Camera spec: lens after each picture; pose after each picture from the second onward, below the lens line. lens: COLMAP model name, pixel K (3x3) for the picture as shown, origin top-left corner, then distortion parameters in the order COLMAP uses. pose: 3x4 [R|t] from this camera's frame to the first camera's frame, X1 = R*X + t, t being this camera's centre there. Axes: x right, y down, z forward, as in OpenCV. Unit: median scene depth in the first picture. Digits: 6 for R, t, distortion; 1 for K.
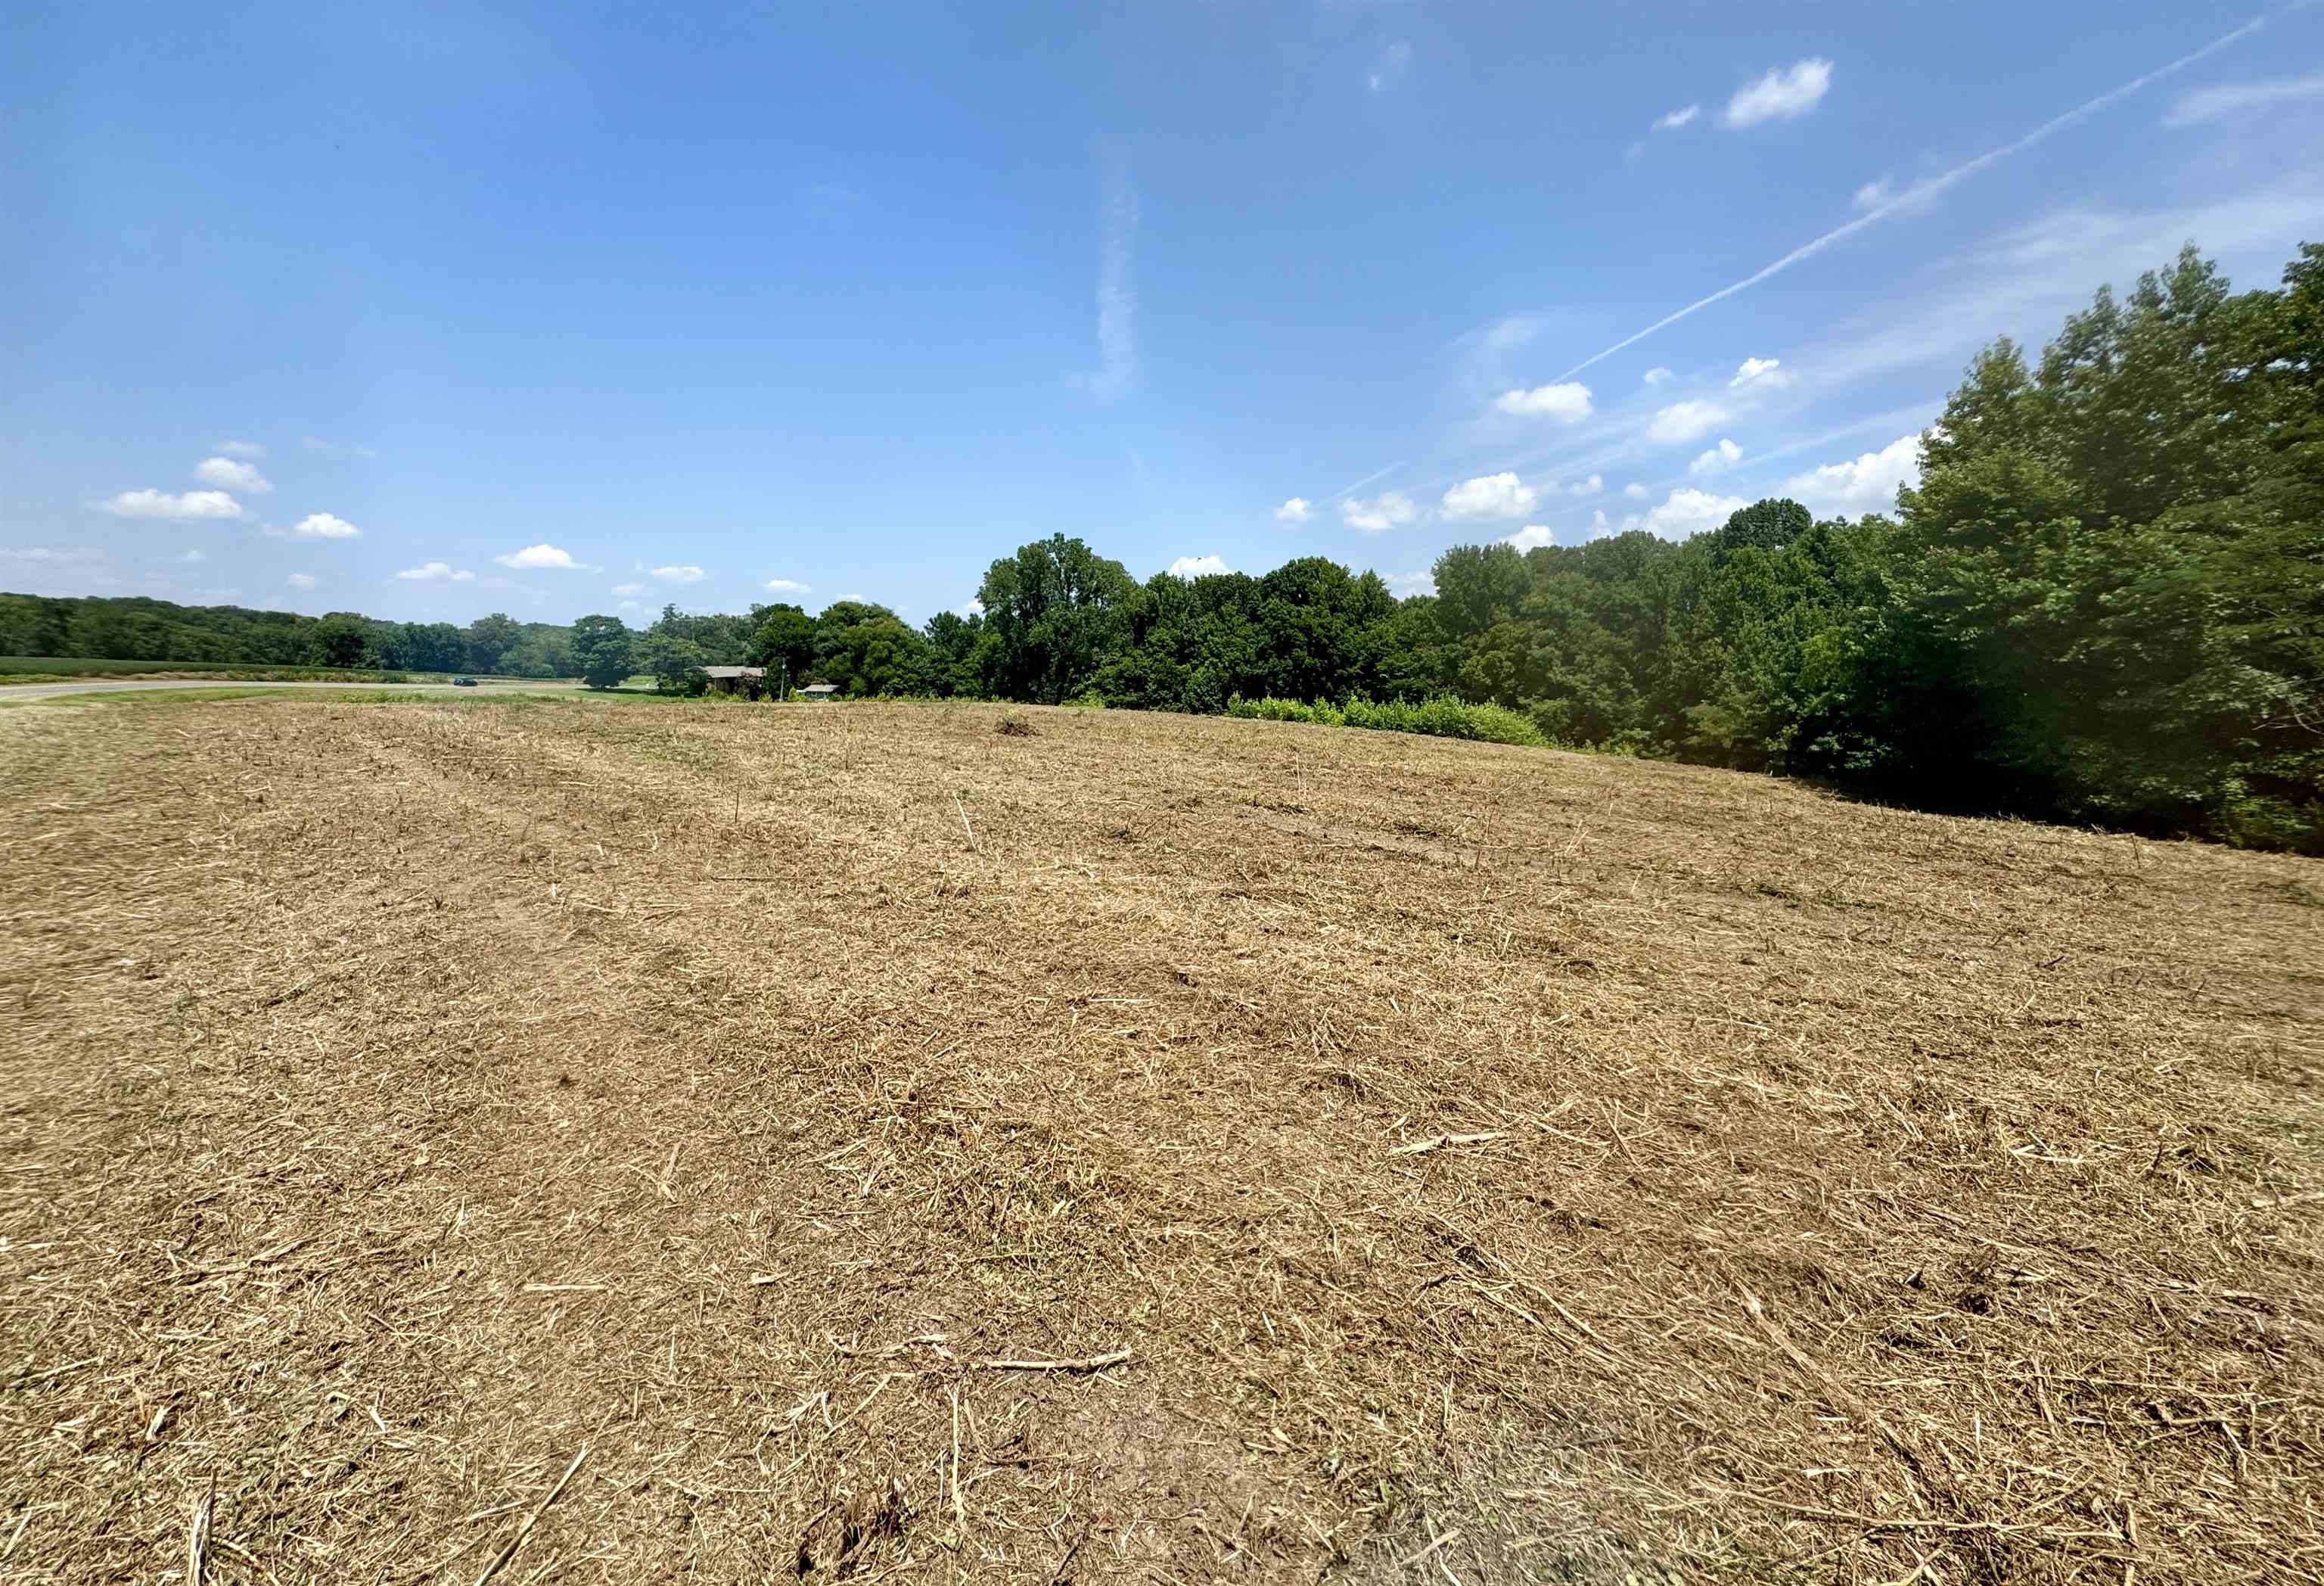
lens RADIAL K [[926.7, 0, 1160.9], [0, 926.7, 705.3], [0, 0, 1]] dist [-0.000857, -0.000288]
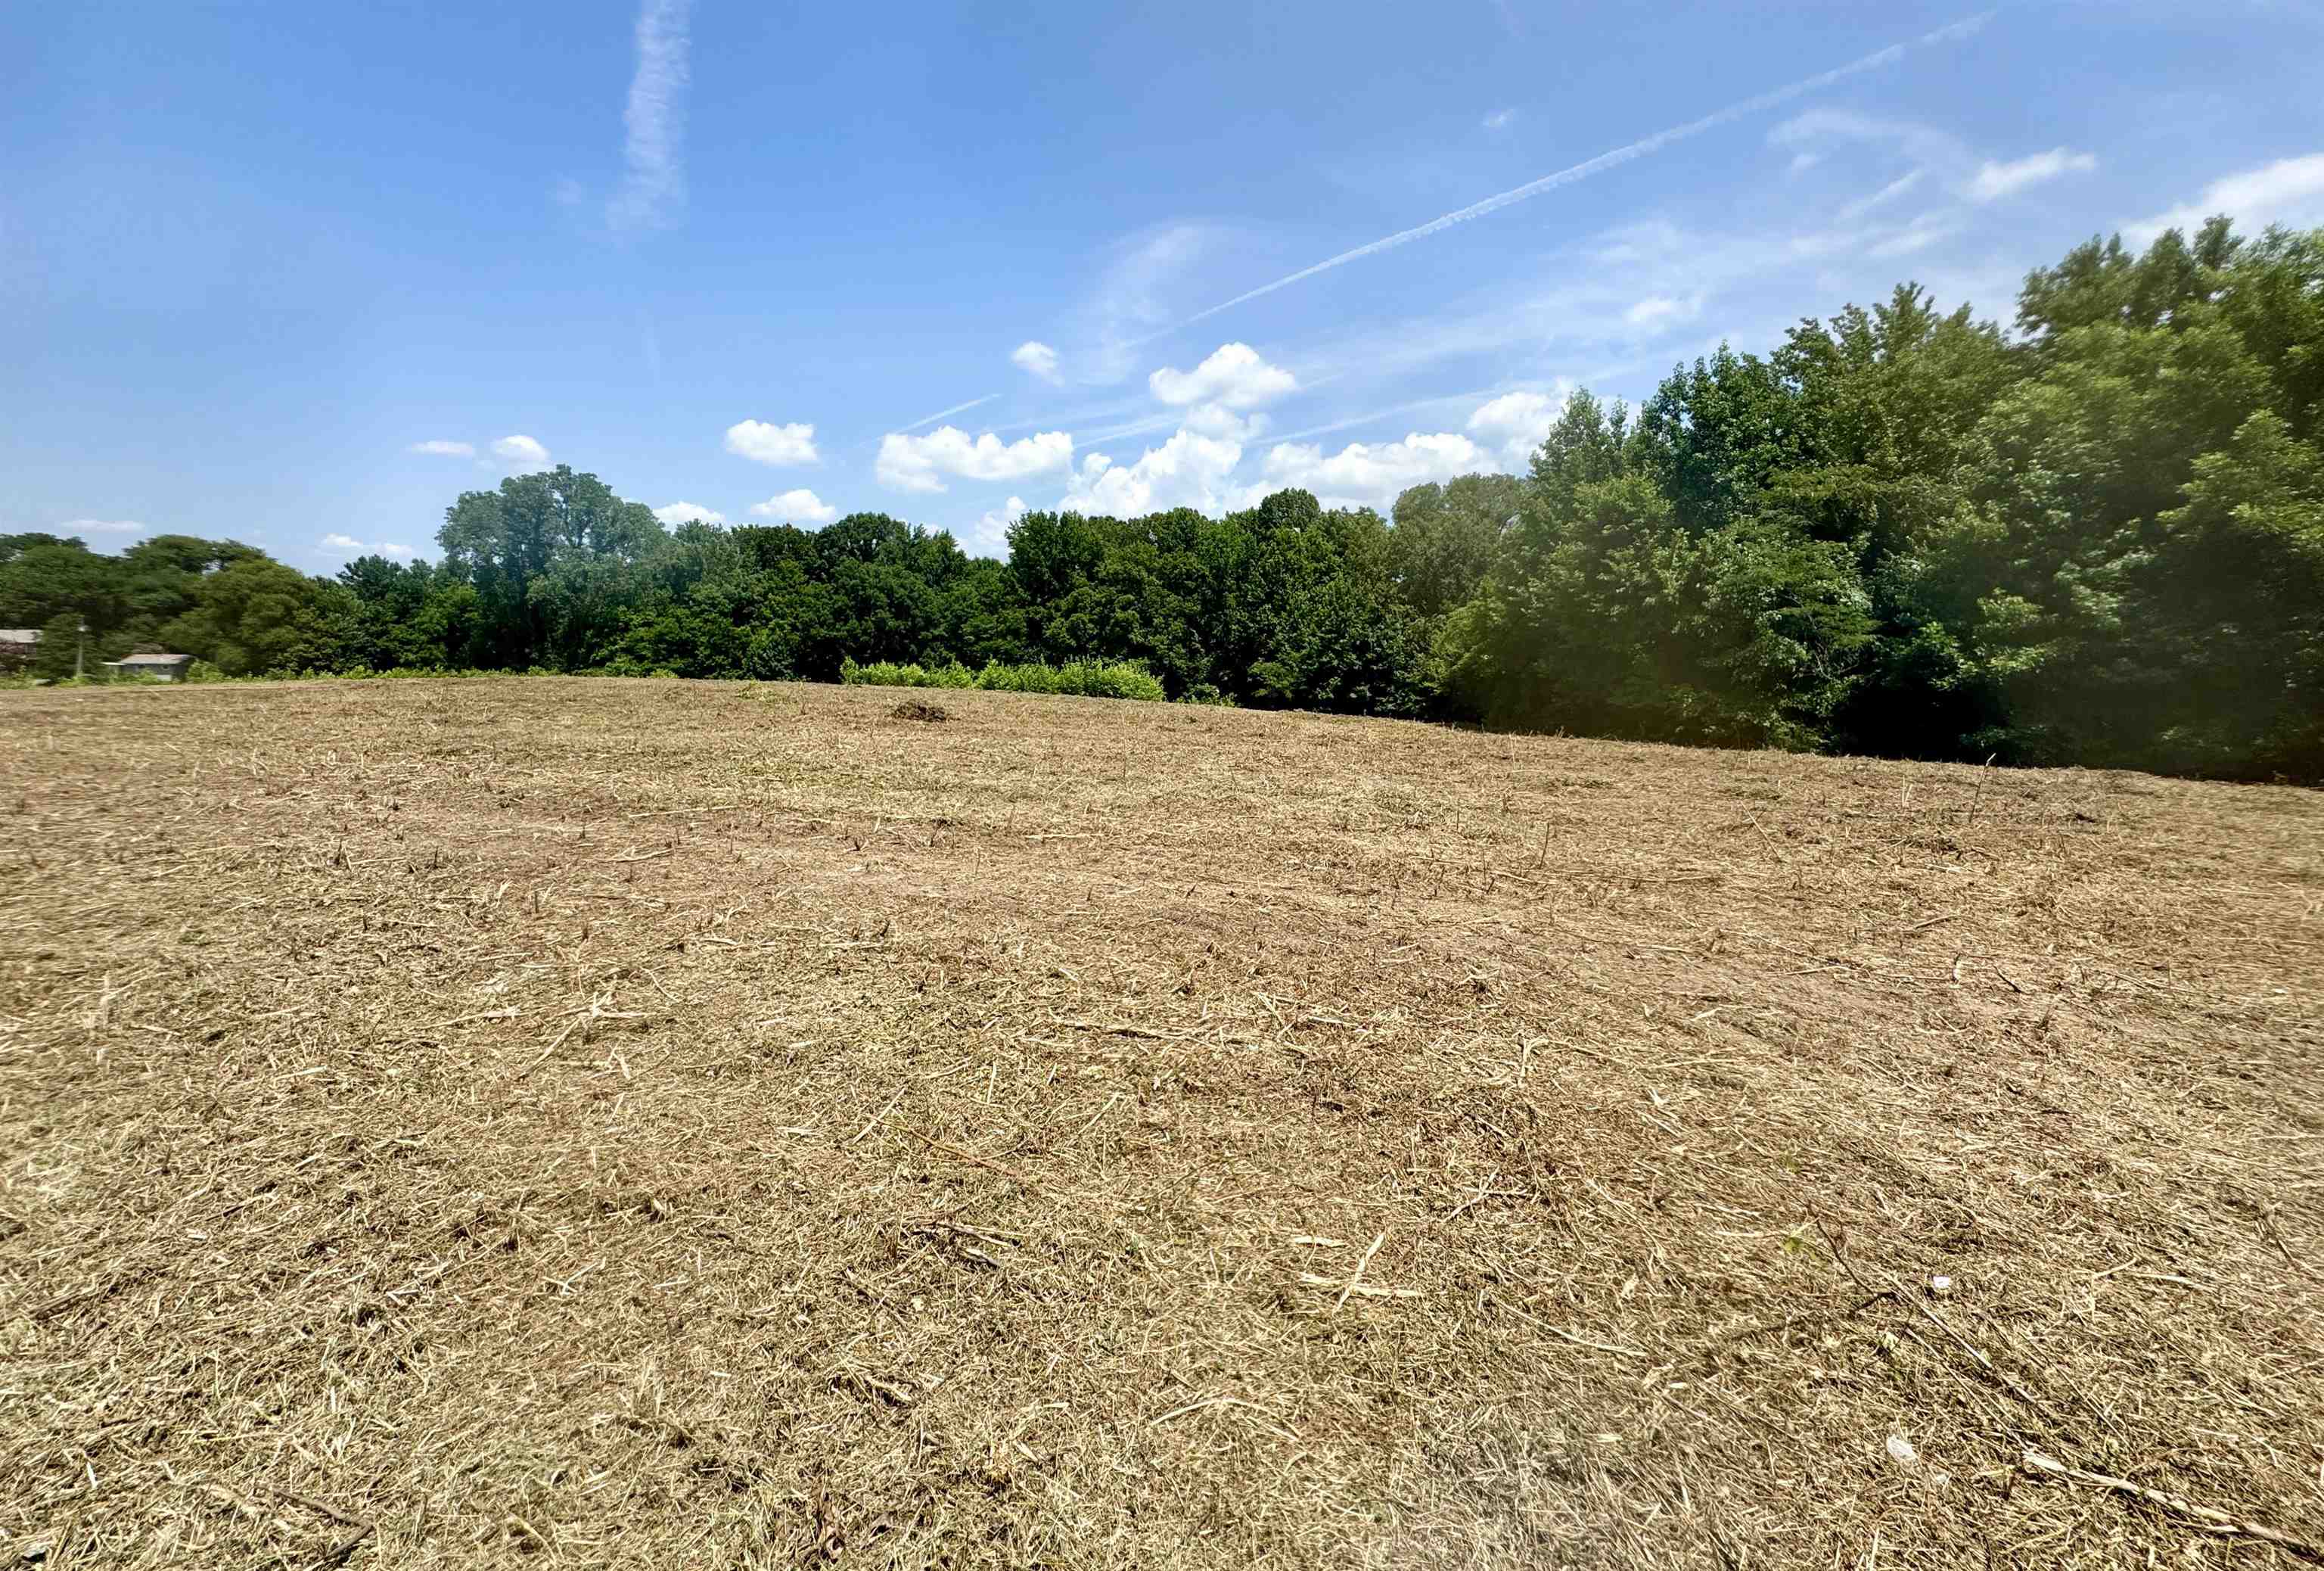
lens RADIAL K [[926.4, 0, 1160.9], [0, 926.4, 687.3], [0, 0, 1]] dist [-0.001155, 0.000696]
pose [[0.871120, -0.031939, 0.490030, -0.063725], [0.020101, 0.999366, 0.029403, -0.003250], [-0.490658, -0.015763, 0.871209, 0.026145]]
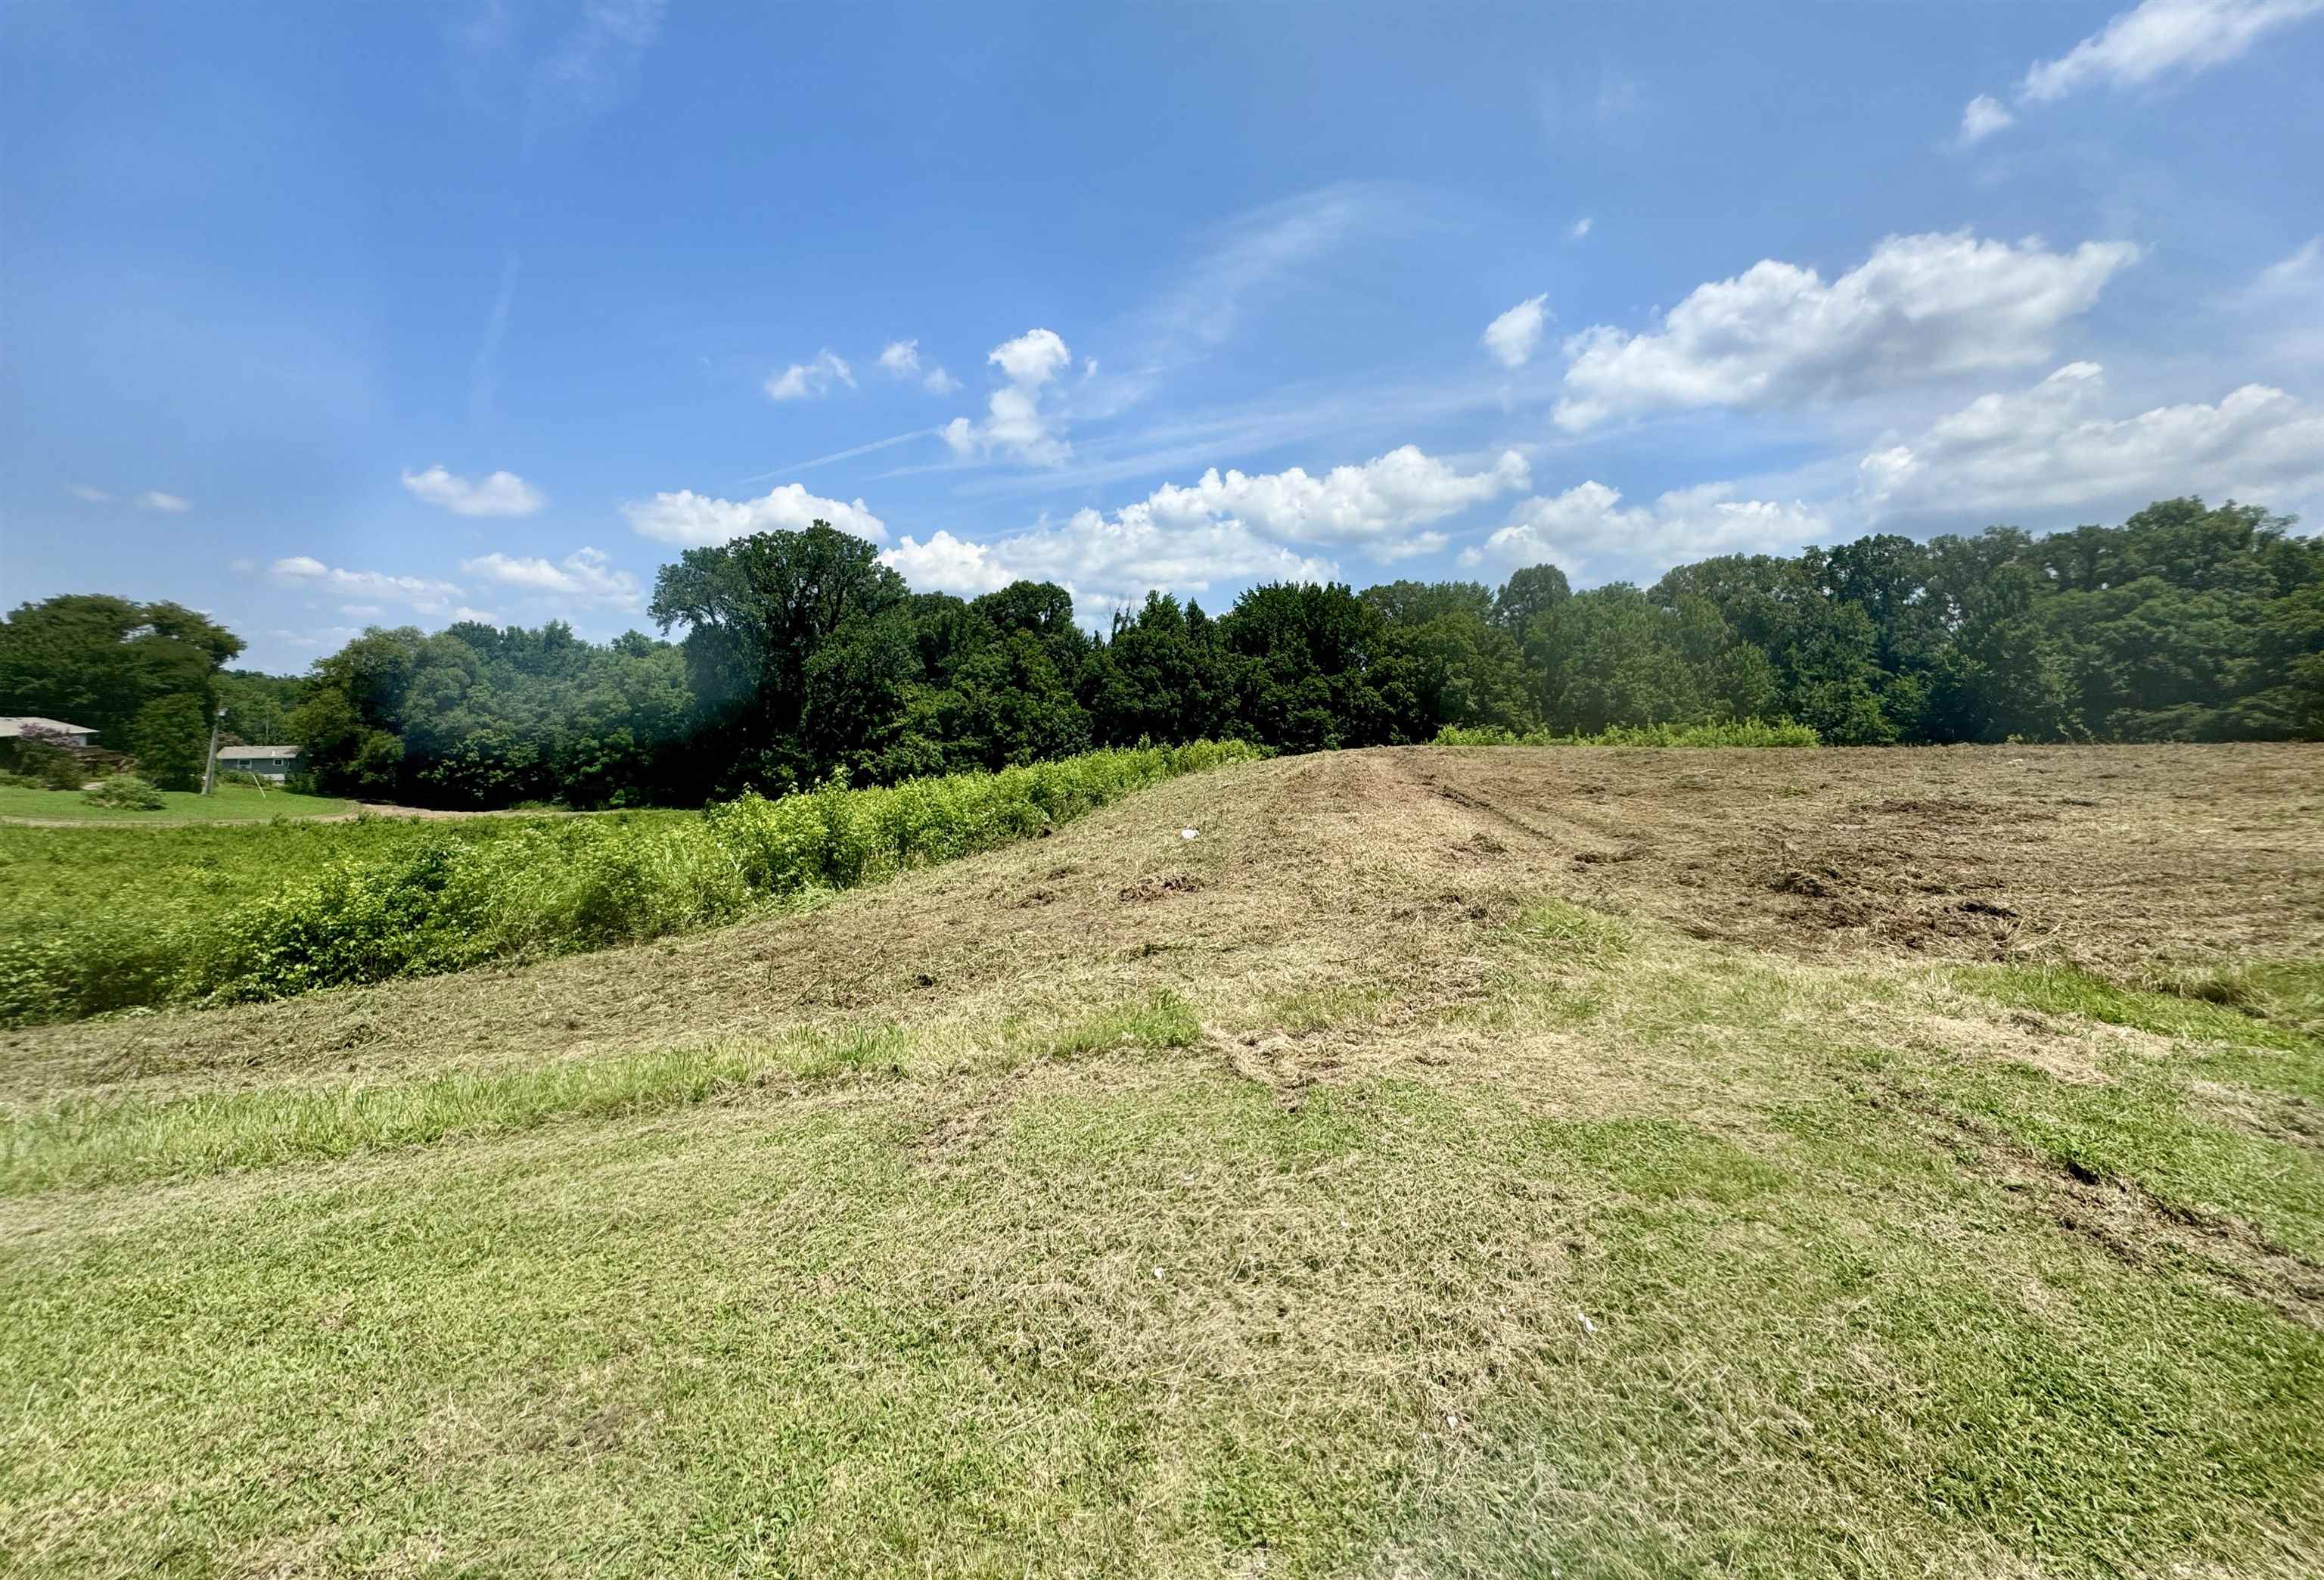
lens RADIAL K [[926.3, 0, 1160.9], [0, 926.3, 691.8], [0, 0, 1]] dist [-0.001155, 0.000696]
pose [[0.733433, -0.003025, 0.679755, -0.454662], [0.042164, 0.998267, -0.041051, -0.012375], [-0.678453, 0.058769, 0.732289, 0.329230]]
